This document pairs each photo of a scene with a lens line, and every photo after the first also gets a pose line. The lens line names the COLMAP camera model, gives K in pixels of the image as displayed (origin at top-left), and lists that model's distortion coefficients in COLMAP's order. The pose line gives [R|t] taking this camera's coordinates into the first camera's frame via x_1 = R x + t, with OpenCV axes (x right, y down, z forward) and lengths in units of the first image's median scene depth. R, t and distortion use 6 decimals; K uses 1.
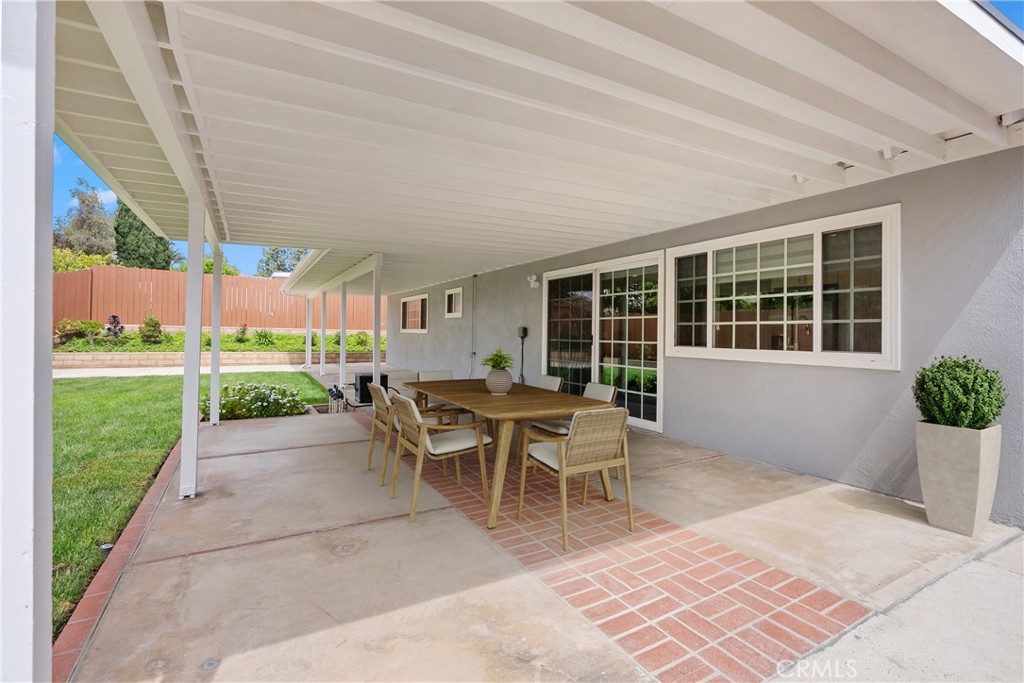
lens RADIAL K [[470.7, 0, 510.2], [0, 470.7, 335.6], [0, 0, 1]] dist [-0.001958, 0.000385]
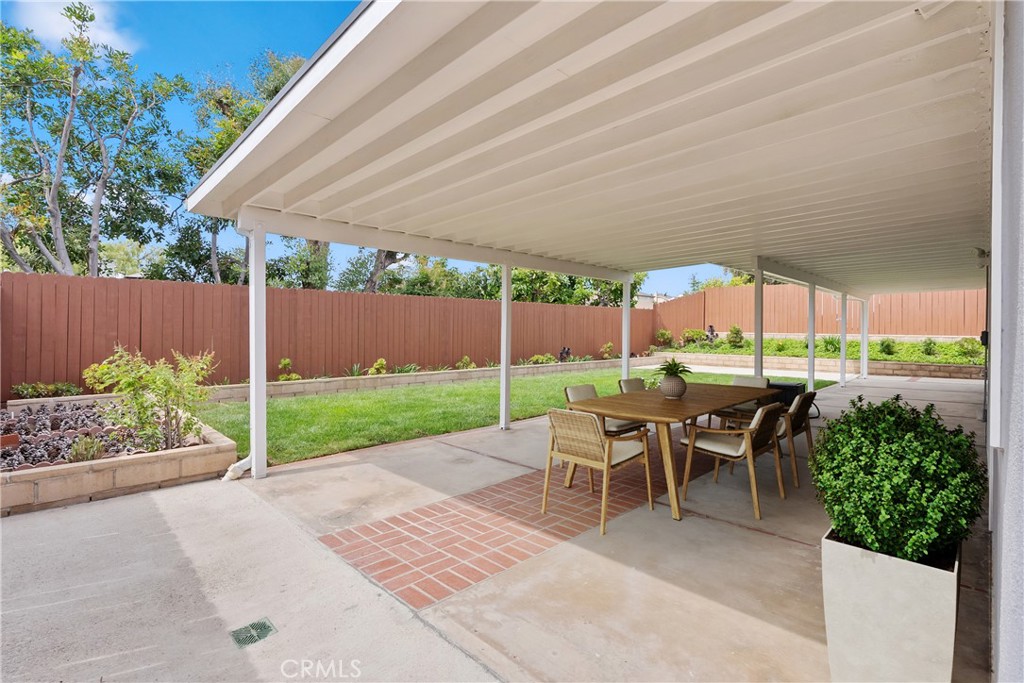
lens RADIAL K [[470.7, 0, 510.0], [0, 470.7, 338.6], [0, 0, 1]] dist [-0.001958, 0.000385]
pose [[0.260976, 0.001121, -0.965345, 1.550216], [-0.008486, 0.999963, -0.001133, -0.000864], [0.965308, 0.008488, 0.260976, 0.793094]]
